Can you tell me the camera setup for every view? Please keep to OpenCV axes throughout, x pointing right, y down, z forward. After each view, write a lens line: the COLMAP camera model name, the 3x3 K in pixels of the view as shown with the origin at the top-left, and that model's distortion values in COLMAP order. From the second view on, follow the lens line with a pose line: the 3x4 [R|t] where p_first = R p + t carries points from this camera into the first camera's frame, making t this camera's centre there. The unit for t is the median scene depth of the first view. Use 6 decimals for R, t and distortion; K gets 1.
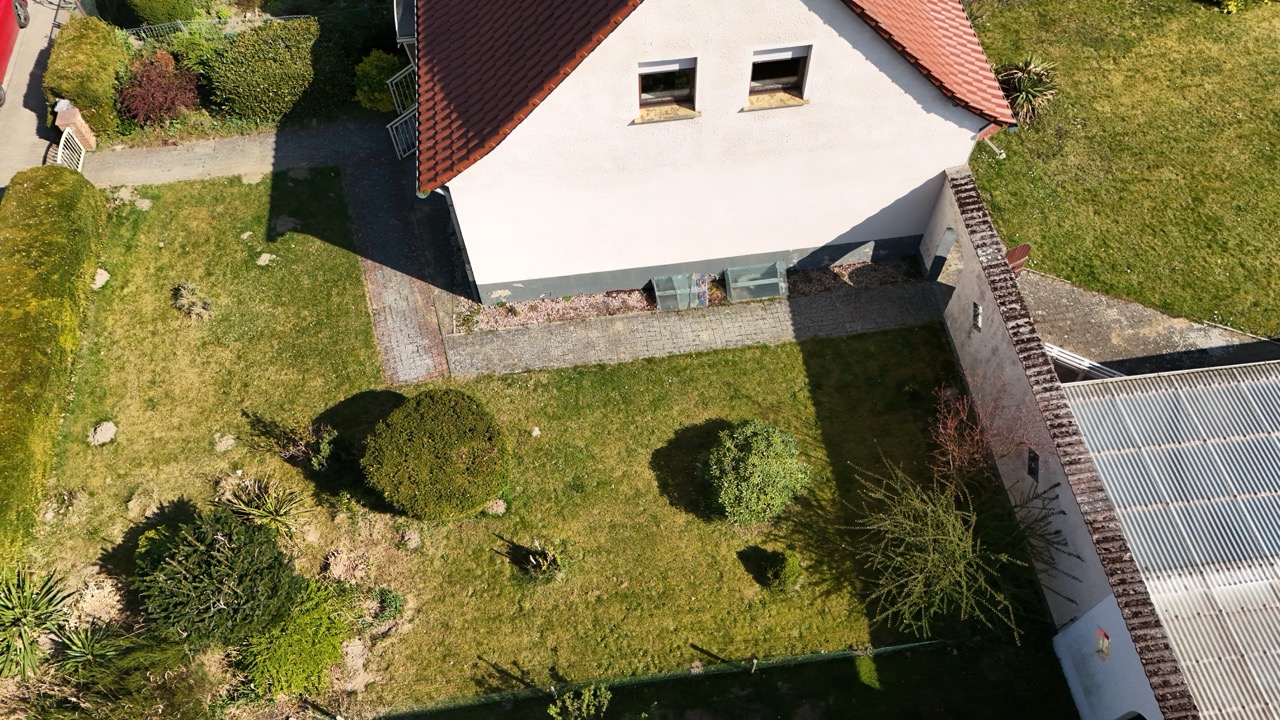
lens RADIAL K [[938.2, 0, 641.6], [0, 938.2, 357.9], [0, 0, 1]] dist [0.084458, -0.080506]
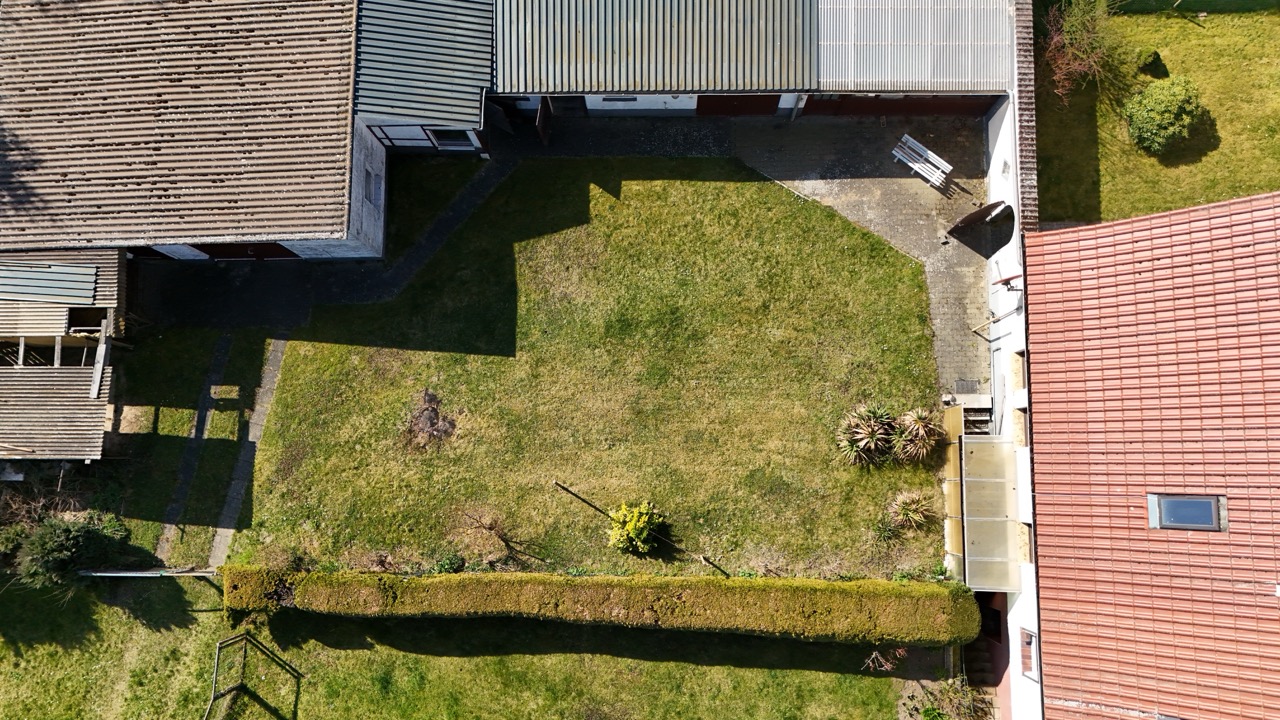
lens RADIAL K [[938.2, 0, 641.6], [0, 938.2, 357.9], [0, 0, 1]] dist [0.084458, -0.080506]
pose [[-0.988919, -0.135936, 0.059674, 0.716575], [0.143334, -0.769574, 0.622263, -1.131368], [-0.038664, 0.623921, 0.780531, 0.047369]]
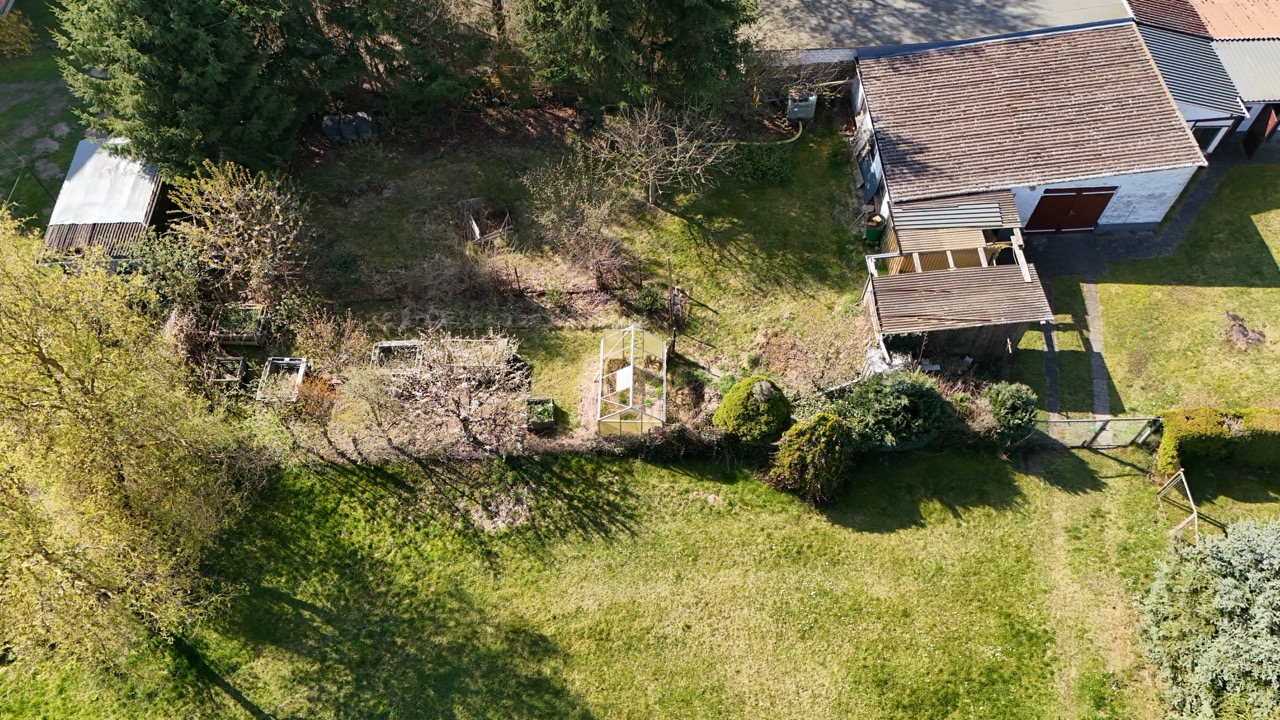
lens RADIAL K [[938.2, 0, 641.6], [0, 938.2, 357.9], [0, 0, 1]] dist [0.084458, -0.080506]
pose [[-0.994553, -0.074178, 0.073220, 2.013275], [0.097213, -0.406798, 0.908331, -2.028752], [-0.037592, 0.910502, 0.411793, 0.586982]]
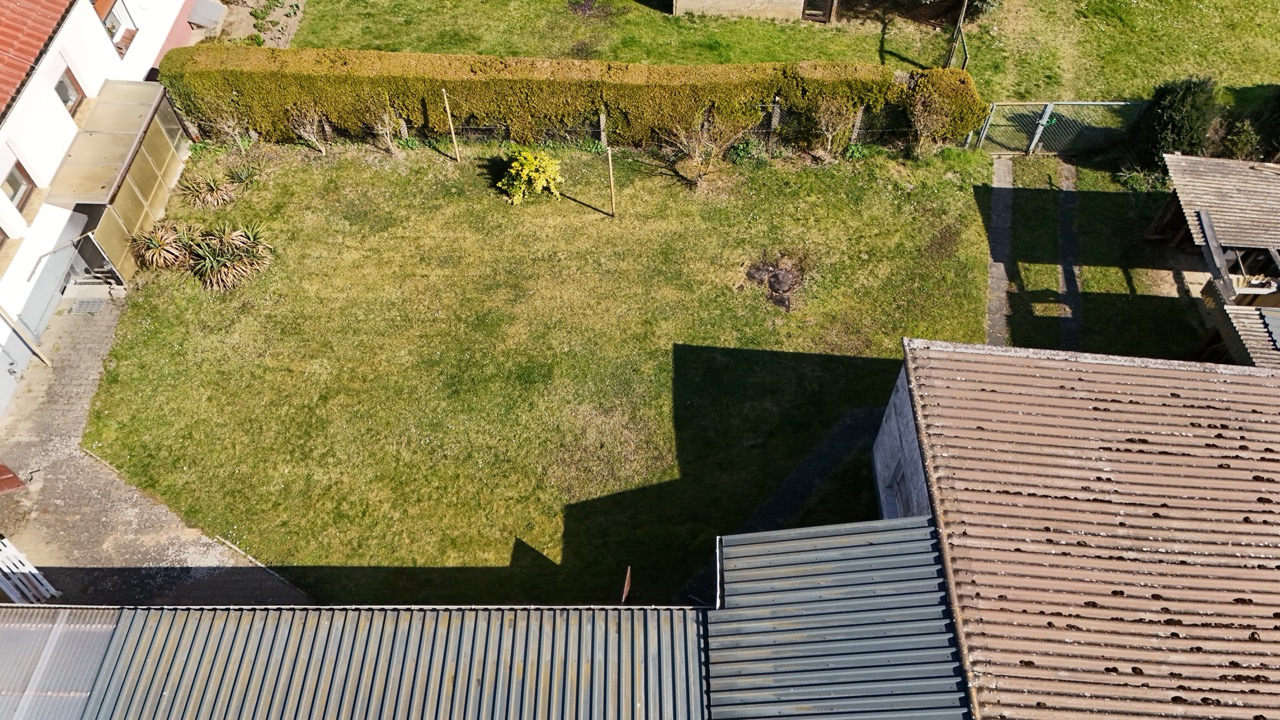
lens RADIAL K [[938.2, 0, 641.6], [0, 938.2, 357.9], [0, 0, 1]] dist [0.084458, -0.080506]
pose [[0.988547, 0.129765, -0.077047, 1.031885], [-0.135003, 0.988565, -0.067178, -0.199375], [0.067449, 0.076811, 0.994762, 0.100659]]
